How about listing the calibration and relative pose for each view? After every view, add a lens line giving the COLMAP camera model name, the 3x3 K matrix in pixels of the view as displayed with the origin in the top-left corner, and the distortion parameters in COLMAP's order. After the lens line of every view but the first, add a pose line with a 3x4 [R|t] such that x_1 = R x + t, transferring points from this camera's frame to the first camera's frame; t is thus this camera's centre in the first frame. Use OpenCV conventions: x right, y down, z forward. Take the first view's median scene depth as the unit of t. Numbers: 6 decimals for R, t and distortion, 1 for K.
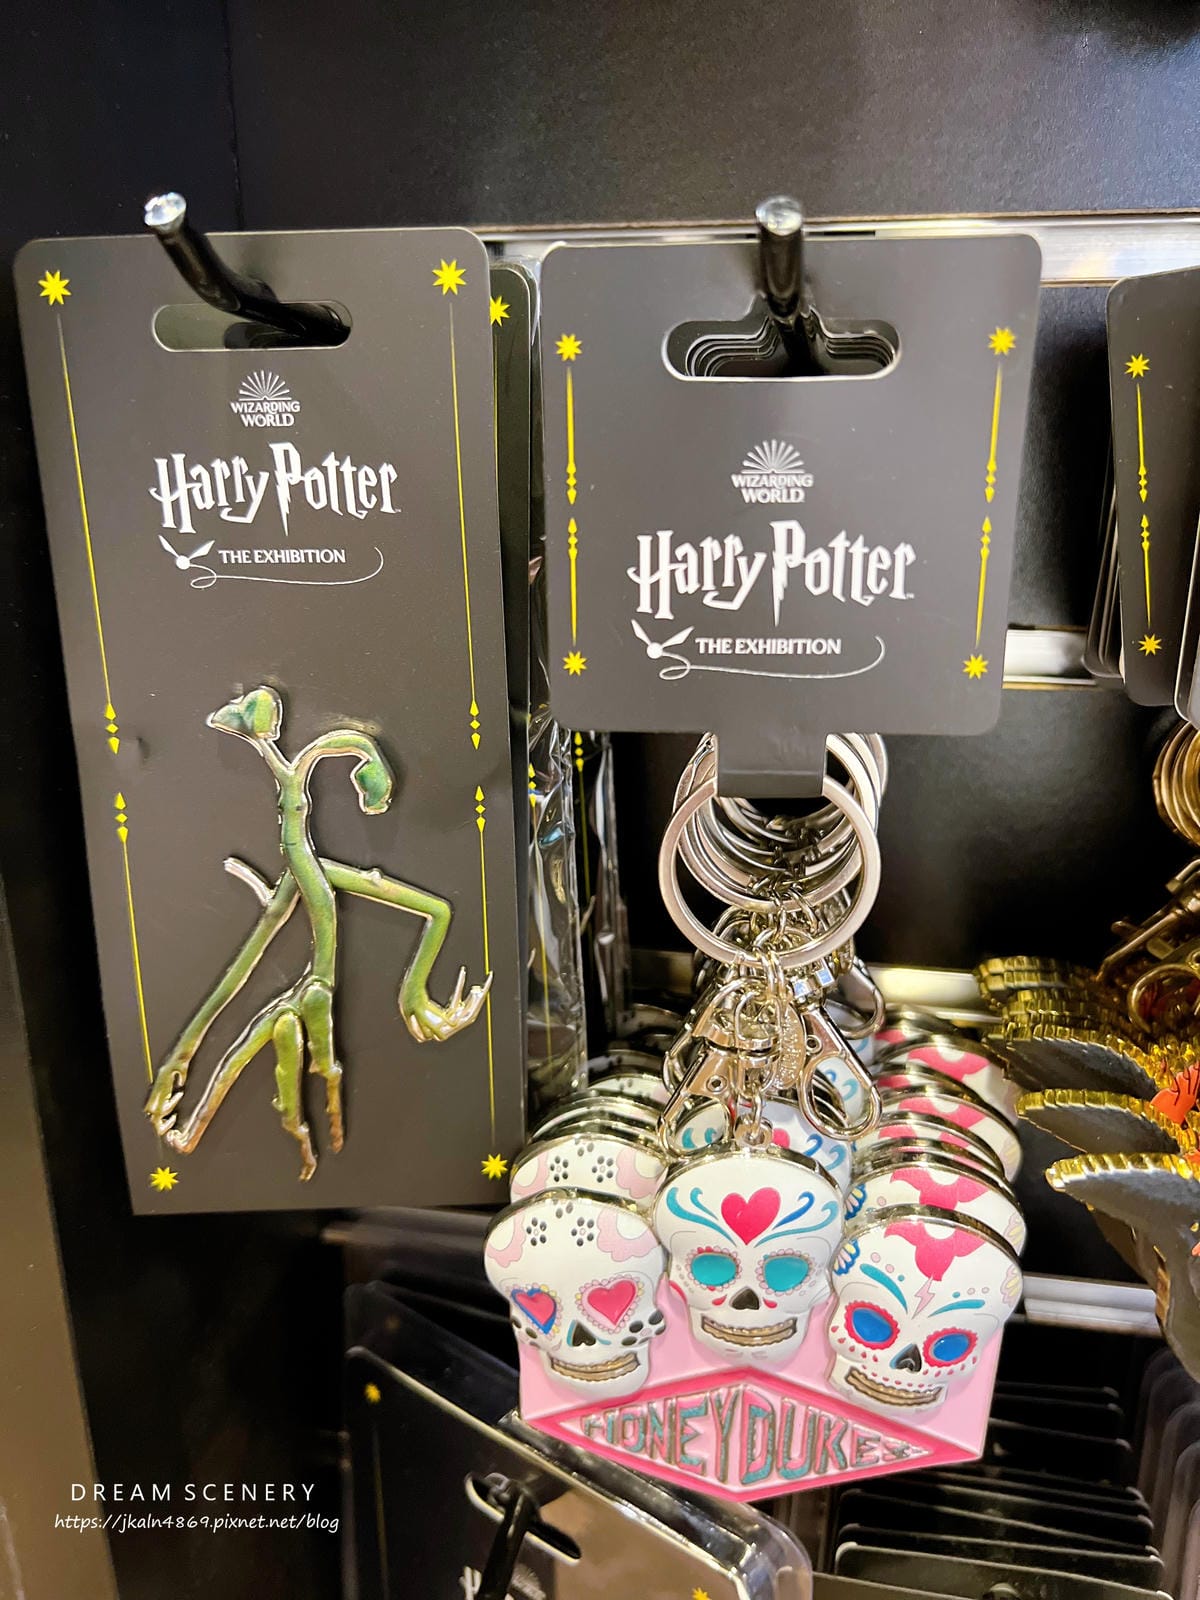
lens RADIAL K [[1258.2, 0, 600.0], [0, 1258.2, 800.0], [0, 0, 1]] dist [-0.012146, -0.001898]
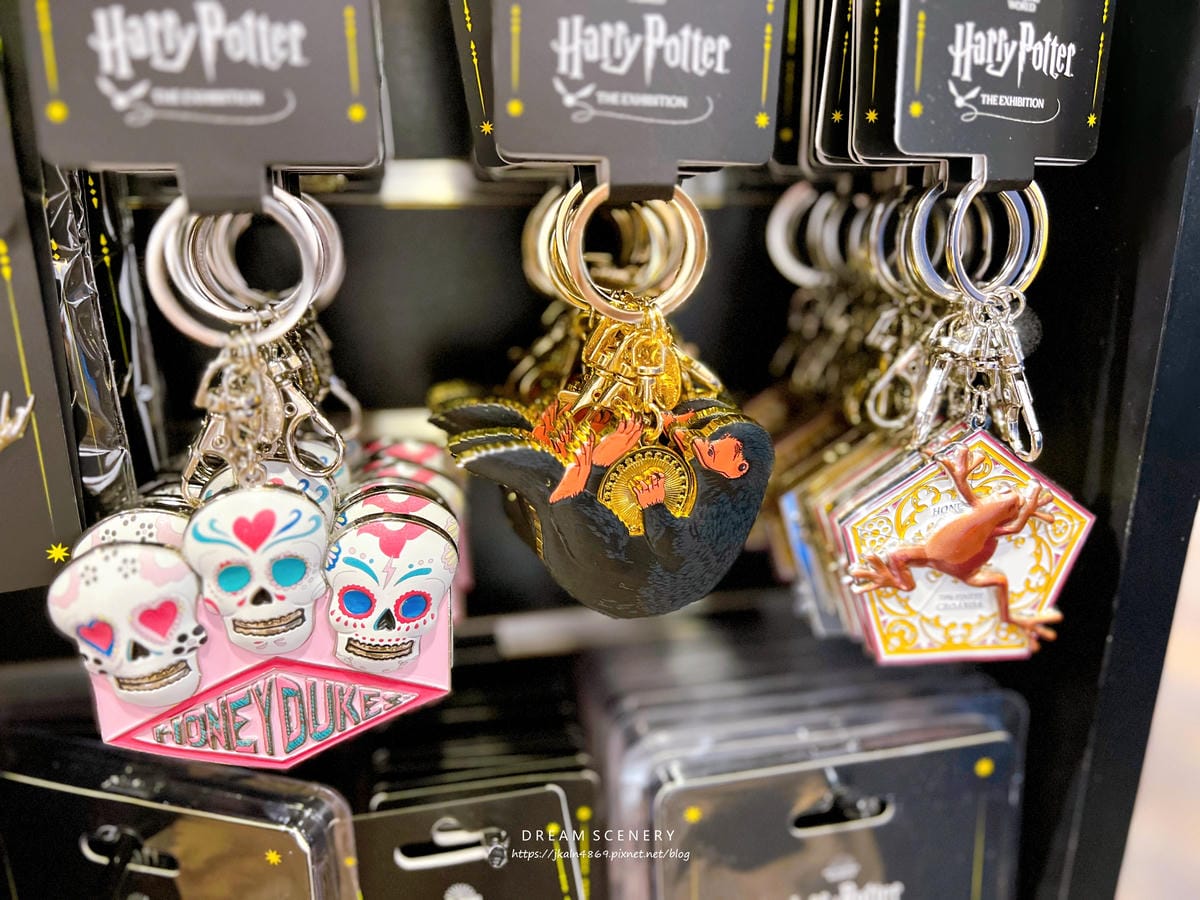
lens RADIAL K [[943.7, 0, 600.0], [0, 943.7, 450.0], [0, 0, 1]] dist [-0.012146, -0.001898]
pose [[0.924262, -0.107315, 0.366364, 0.094491], [0.113993, 0.993476, 0.003425, 0.266559], [-0.364342, 0.038597, 0.930465, -0.106737]]
